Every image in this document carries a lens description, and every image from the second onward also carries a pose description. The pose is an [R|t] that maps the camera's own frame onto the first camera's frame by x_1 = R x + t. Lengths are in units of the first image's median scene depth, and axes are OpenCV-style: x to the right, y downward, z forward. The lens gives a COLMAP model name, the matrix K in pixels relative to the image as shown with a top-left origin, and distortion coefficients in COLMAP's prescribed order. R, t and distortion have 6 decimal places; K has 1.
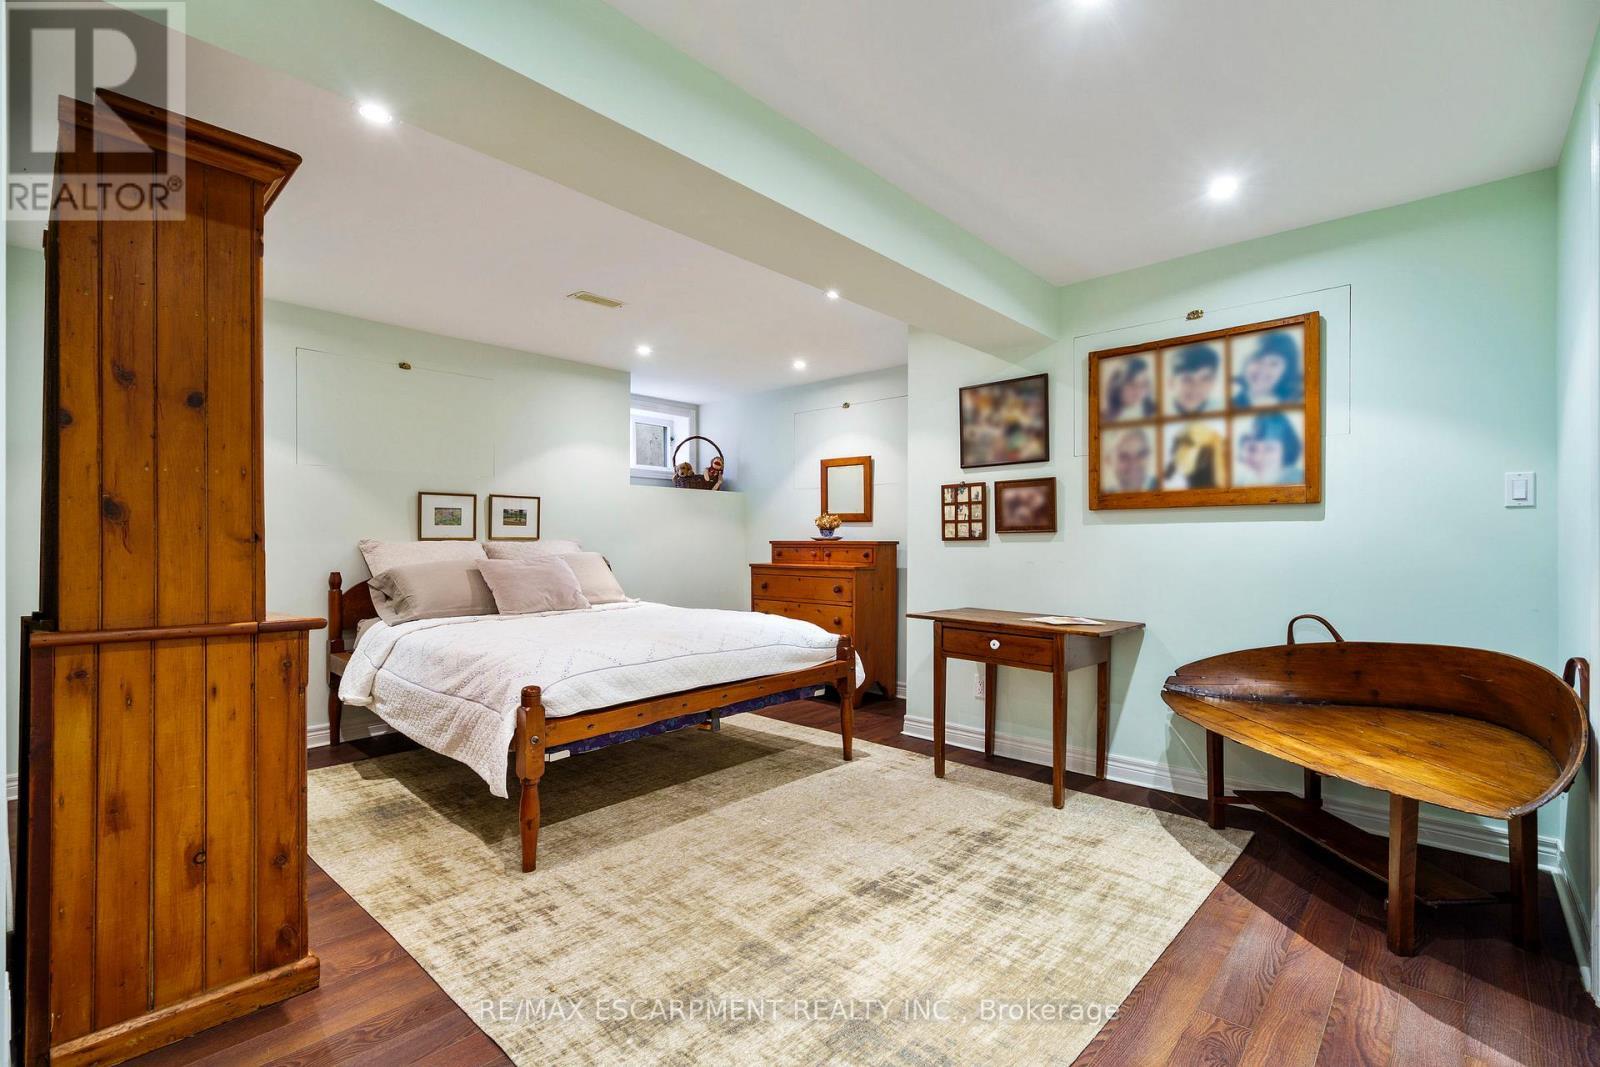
lens RADIAL K [[731.7, 0, 788.7], [0, 731.7, 540.7], [0, 0, 1]] dist [-0.005257, 0.001011]
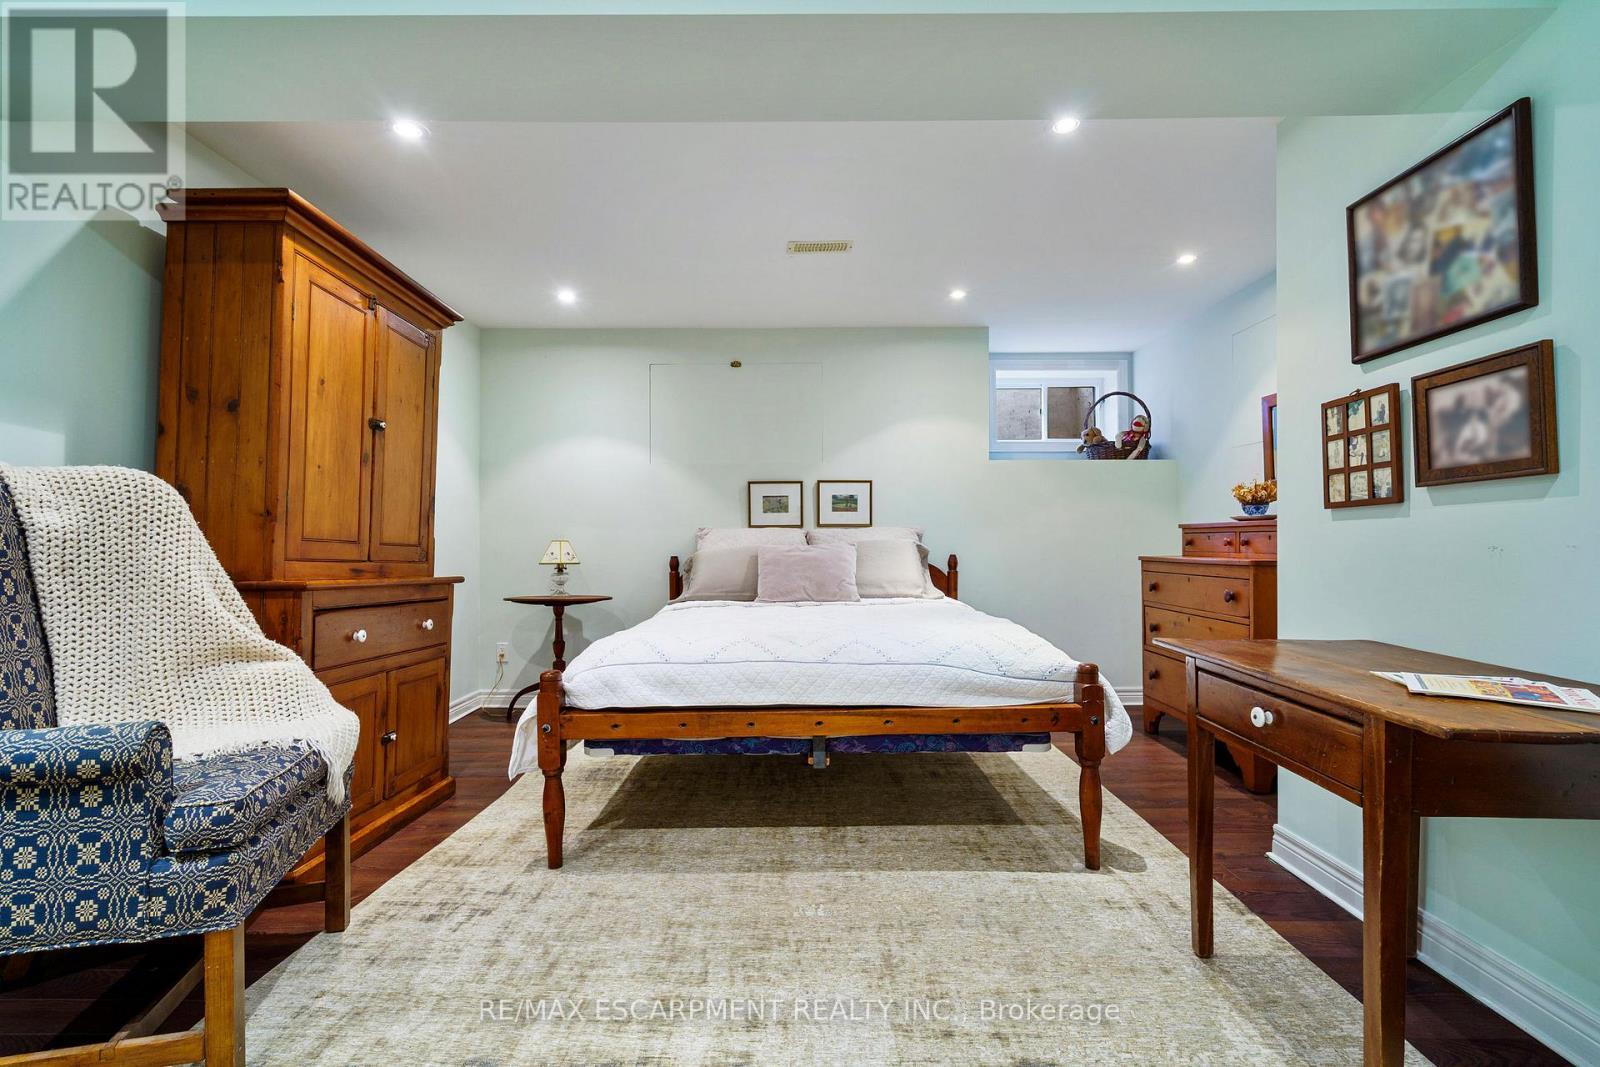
lens RADIAL K [[731.7, 0, 801.1], [0, 731.7, 535.2], [0, 0, 1]] dist [-0.005257, 0.001011]
pose [[0.675313, -0.010354, -0.737458, 0.354365], [0.004954, 0.999943, -0.009503, 0.022814], [0.737515, 0.002764, 0.675326, 0.382953]]
